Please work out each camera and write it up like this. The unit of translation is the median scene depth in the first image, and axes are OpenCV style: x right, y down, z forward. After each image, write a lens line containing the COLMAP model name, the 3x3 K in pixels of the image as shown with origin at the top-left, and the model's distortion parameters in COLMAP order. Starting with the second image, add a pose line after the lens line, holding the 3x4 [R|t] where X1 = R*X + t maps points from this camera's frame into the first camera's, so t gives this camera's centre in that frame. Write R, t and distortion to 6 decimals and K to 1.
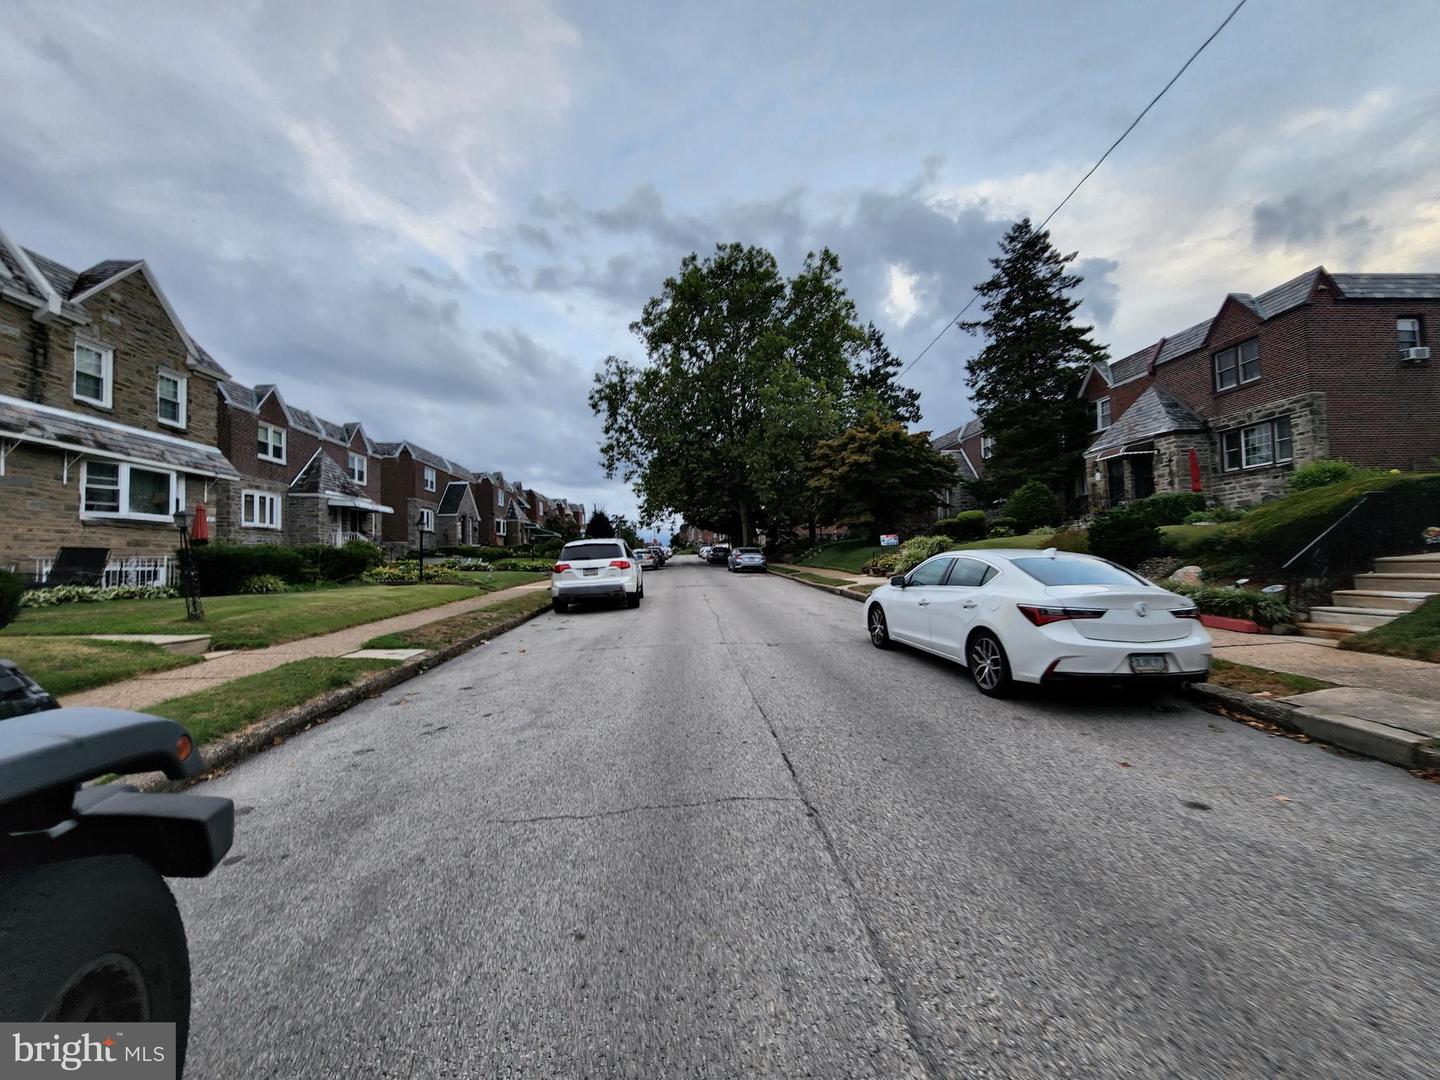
lens RADIAL K [[604.8, 0, 729.4], [0, 604.8, 542.0], [0, 0, 1]] dist [-0.002152, 0.001001]
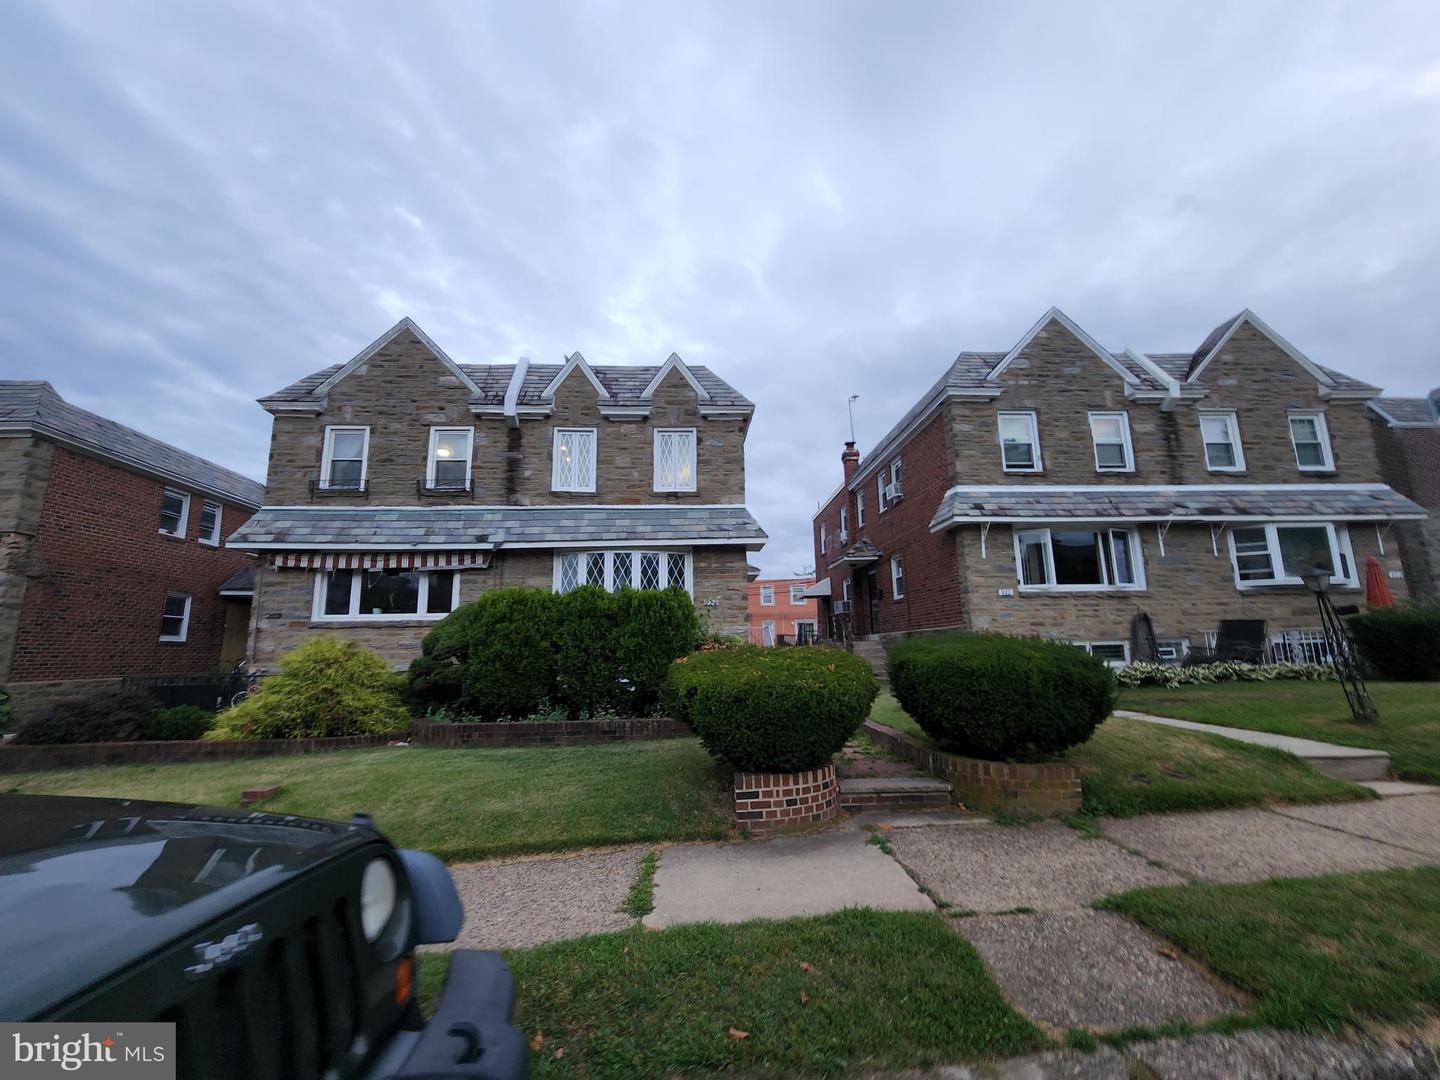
lens RADIAL K [[604.8, 0, 695.9], [0, 604.8, 546.1], [0, 0, 1]] dist [-0.002152, 0.001001]
pose [[-0.023426, -0.154790, -0.987670, -0.085496], [0.056248, 0.986172, -0.155889, -0.004536], [0.998142, -0.059206, -0.014396, 0.148930]]
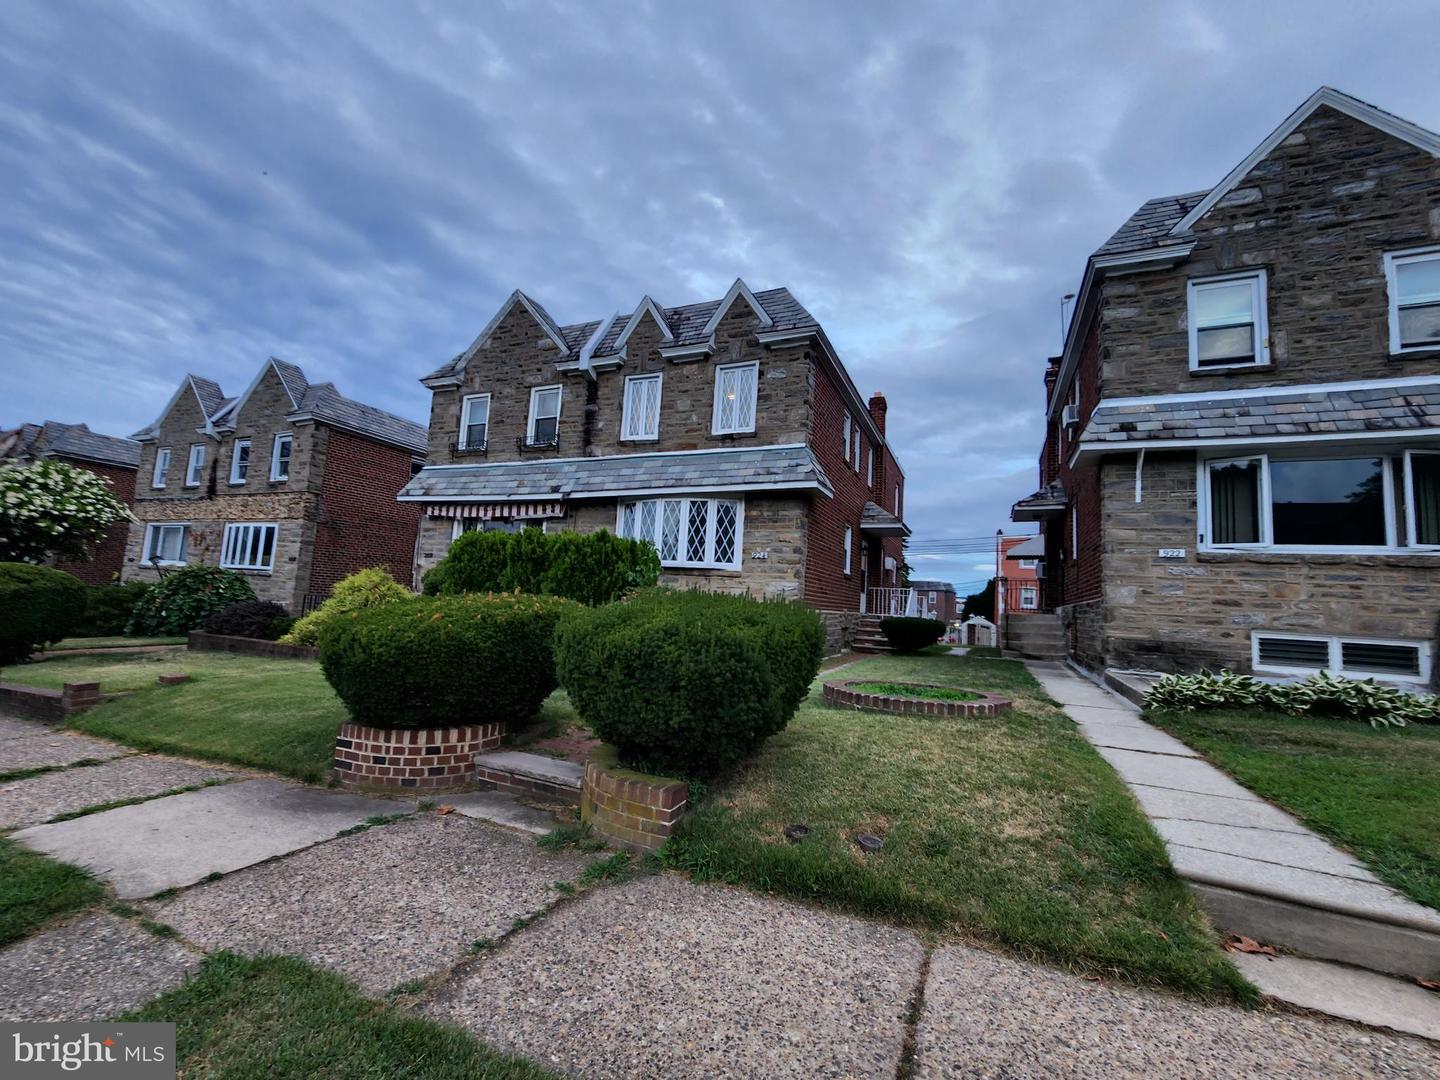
lens RADIAL K [[604.8, 0, 712.0], [0, 604.8, 541.1], [0, 0, 1]] dist [-0.002152, 0.001001]
pose [[-0.480342, -0.101614, -0.871175, -0.239223], [-0.014217, 0.994038, -0.108106, 0.008132], [0.876966, -0.039542, -0.478923, 0.462623]]
